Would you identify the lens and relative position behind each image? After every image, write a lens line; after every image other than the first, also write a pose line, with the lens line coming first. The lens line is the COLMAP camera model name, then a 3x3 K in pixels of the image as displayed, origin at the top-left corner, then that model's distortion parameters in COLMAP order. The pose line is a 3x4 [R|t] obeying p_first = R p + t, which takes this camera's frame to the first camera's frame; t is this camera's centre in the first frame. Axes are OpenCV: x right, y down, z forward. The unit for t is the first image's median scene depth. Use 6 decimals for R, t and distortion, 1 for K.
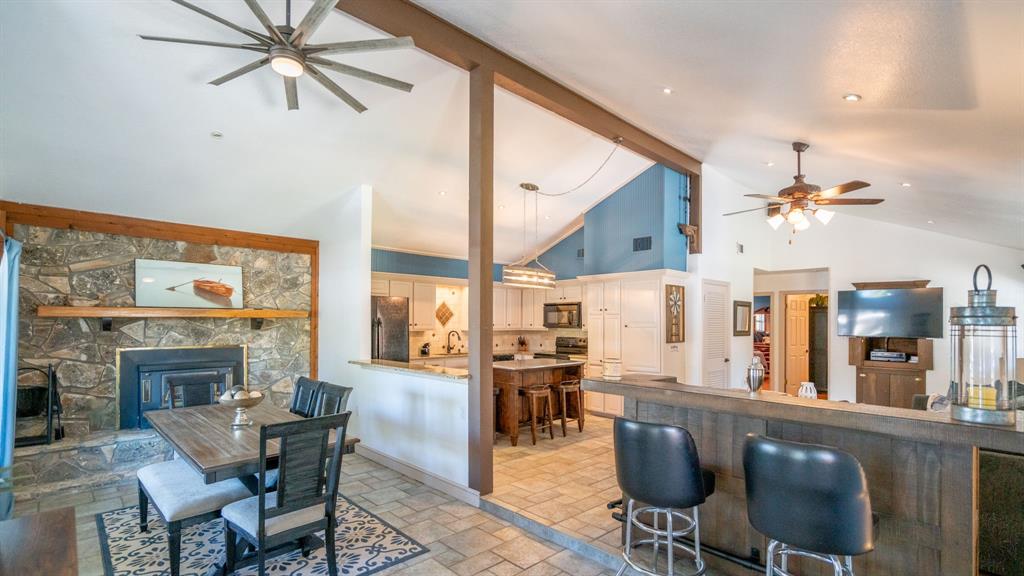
lens RADIAL K [[465.2, 0, 490.8], [0, 465.2, 316.8], [0, 0, 1]] dist [-0.004981, 0.001771]
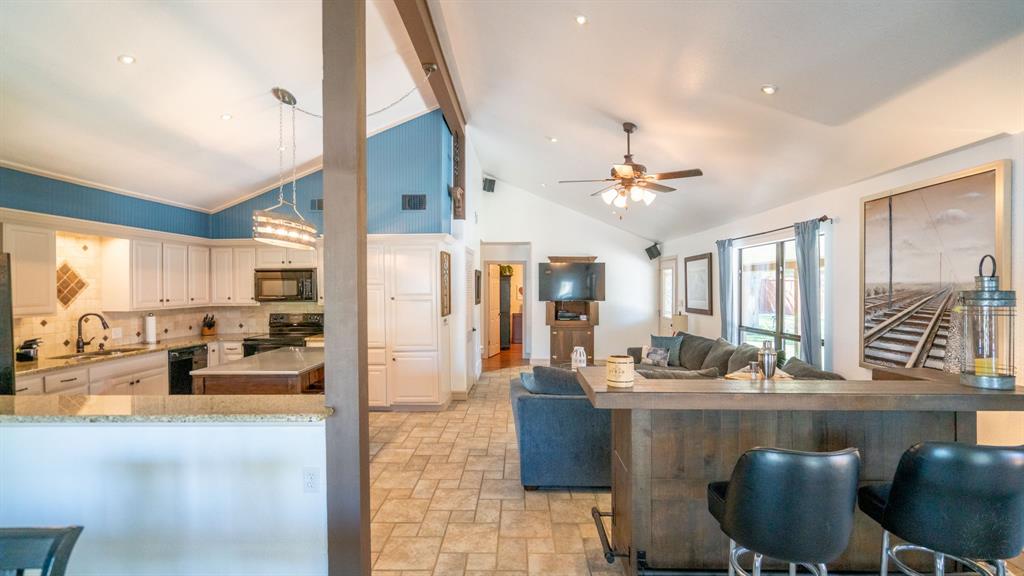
lens RADIAL K [[465.2, 0, 512.9], [0, 465.2, 287.8], [0, 0, 1]] dist [-0.004981, 0.001771]
pose [[0.685935, -0.011868, 0.727566, -0.165604], [0.000365, 0.999872, 0.015966, -0.012262], [-0.727662, -0.010687, 0.685852, 0.272662]]
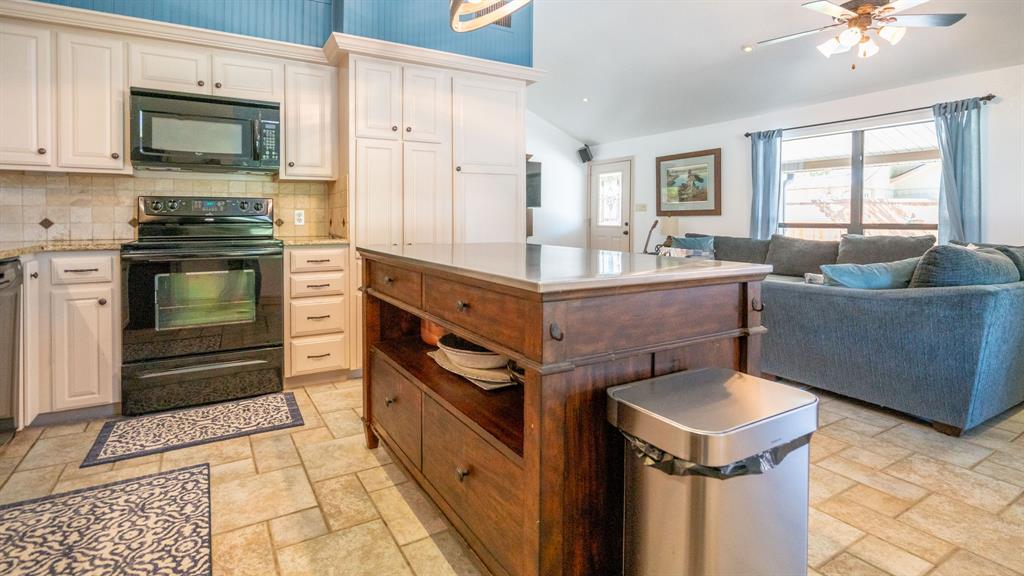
lens RADIAL K [[465.2, 0, 484.9], [0, 465.2, 238.1], [0, 0, 1]] dist [-0.004981, 0.001771]
pose [[0.215055, -0.045035, 0.975563, -0.174869], [-0.019157, 0.998549, 0.050320, 0.065625], [-0.976414, -0.029511, 0.213881, 0.862437]]
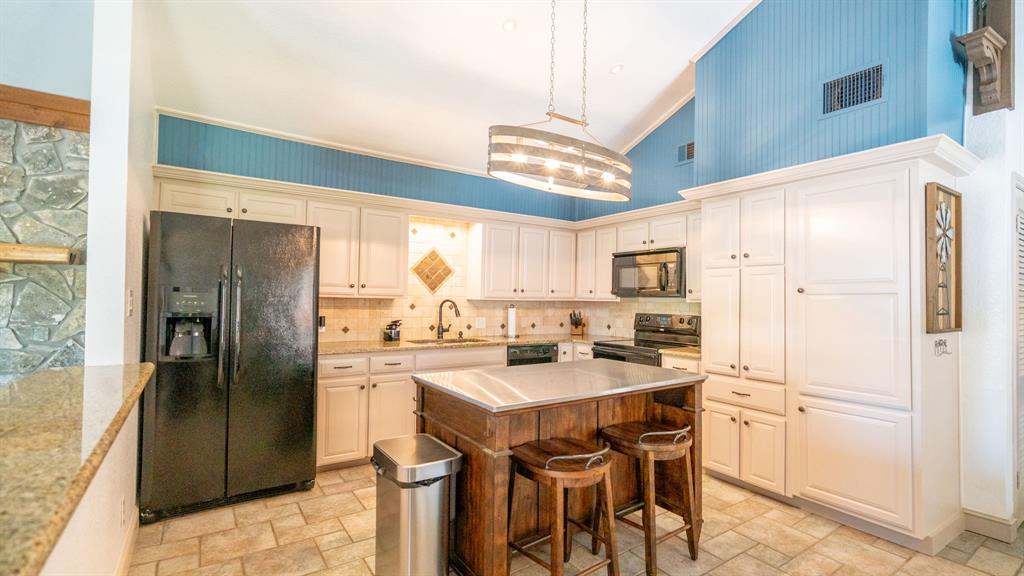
lens RADIAL K [[465.2, 0, 504.5], [0, 465.2, 289.7], [0, 0, 1]] dist [-0.004981, 0.001771]
pose [[0.989501, 0.008745, -0.144258, 0.082248], [-0.009401, 0.999948, -0.003863, 0.023080], [0.144217, 0.005179, 0.989533, 0.535145]]
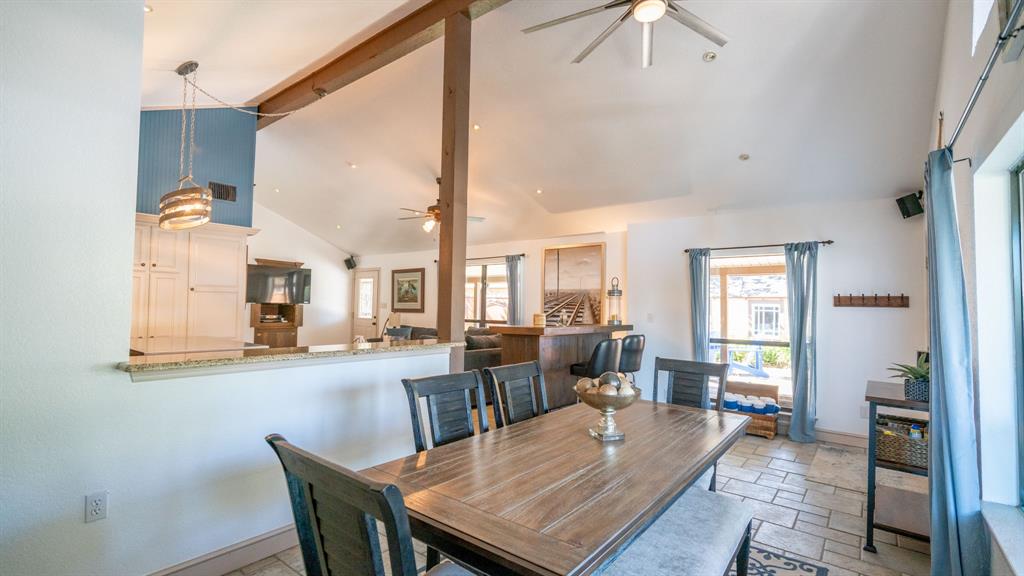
lens RADIAL K [[465.2, 0, 506.0], [0, 465.2, 295.7], [0, 0, 1]] dist [-0.004981, 0.001771]
pose [[-0.153625, 0.014306, 0.988026, -0.554282], [-0.031735, 0.999308, -0.019403, 0.029015], [-0.987620, -0.034336, -0.153064, 0.595988]]
